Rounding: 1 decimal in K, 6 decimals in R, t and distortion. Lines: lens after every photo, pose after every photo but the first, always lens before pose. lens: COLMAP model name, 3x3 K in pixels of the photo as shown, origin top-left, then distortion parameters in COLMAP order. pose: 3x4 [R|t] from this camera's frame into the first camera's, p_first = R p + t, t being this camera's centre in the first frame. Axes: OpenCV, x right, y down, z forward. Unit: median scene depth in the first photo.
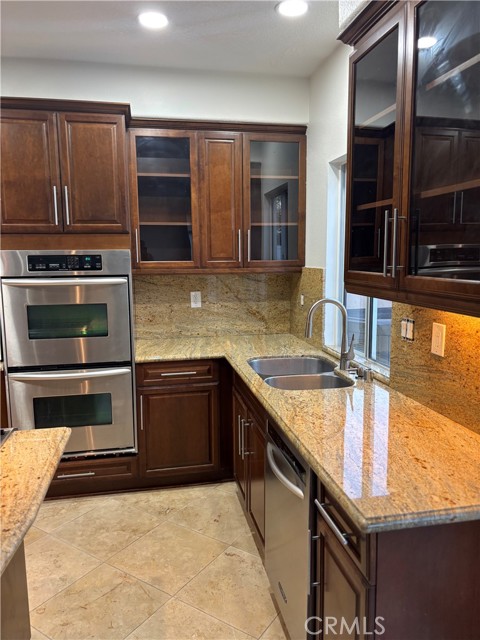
lens RADIAL K [[481.1, 0, 240.0], [0, 481.1, 320.0], [0, 0, 1]] dist [0.055053, -0.057040]
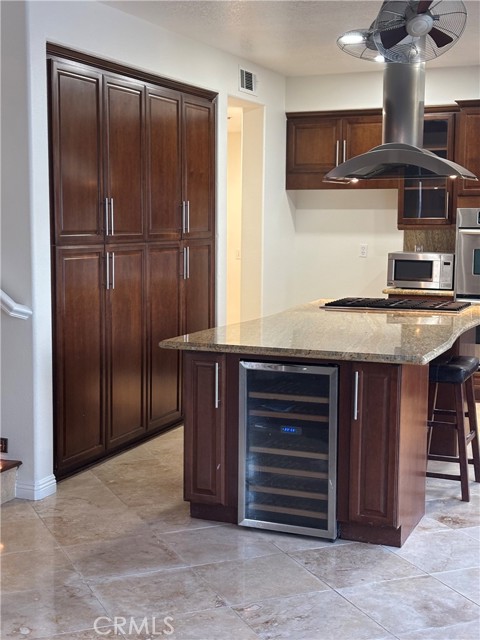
lens RADIAL K [[968.4, 0, 228.6], [0, 968.4, 320.2], [0, 0, 1]] dist [0.262453, -0.977328]
pose [[0.828367, 0.073351, -0.555363, 0.464358], [-0.088962, 0.996034, -0.001140, 0.204538], [0.553077, 0.050350, 0.831607, -1.449531]]
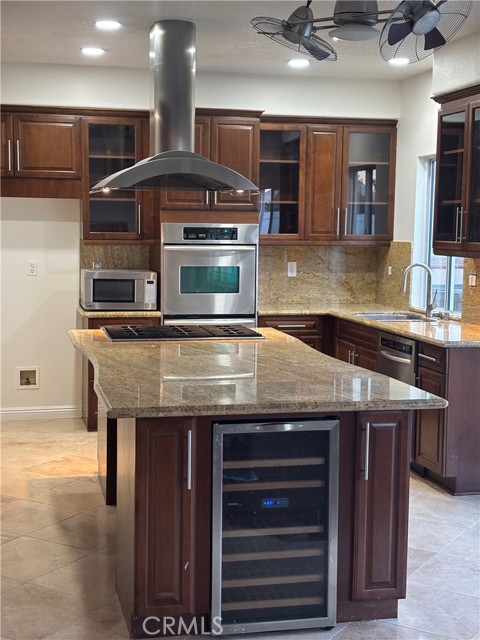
lens RADIAL K [[968.4, 0, 228.6], [0, 968.4, 320.2], [0, 0, 1]] dist [0.262453, -0.977328]
pose [[0.999293, 0.018519, 0.032733, -0.347457], [-0.017218, 0.999068, -0.039576, 0.185835], [-0.033435, 0.038984, 0.998680, -1.366189]]
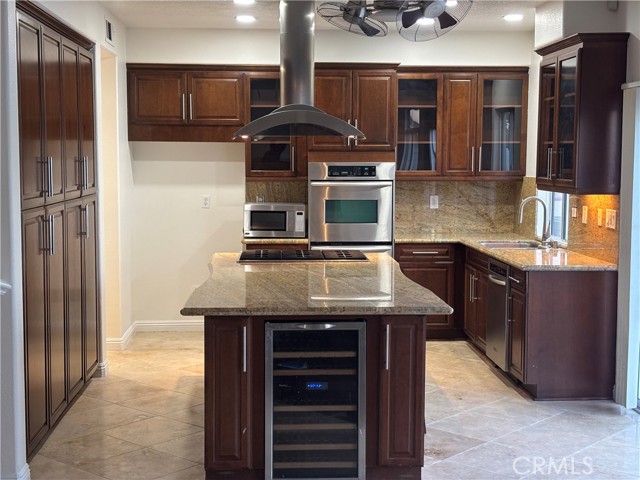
lens RADIAL K [[968.4, 0, 320.0], [0, 968.4, 240.0], [0, 0, 1]] dist [0.262453, -0.977328]
pose [[0.990419, 0.025631, -0.135692, -0.047347], [-0.032316, 0.998358, -0.047293, 0.204325], [0.134257, 0.051225, 0.989622, -1.678676]]
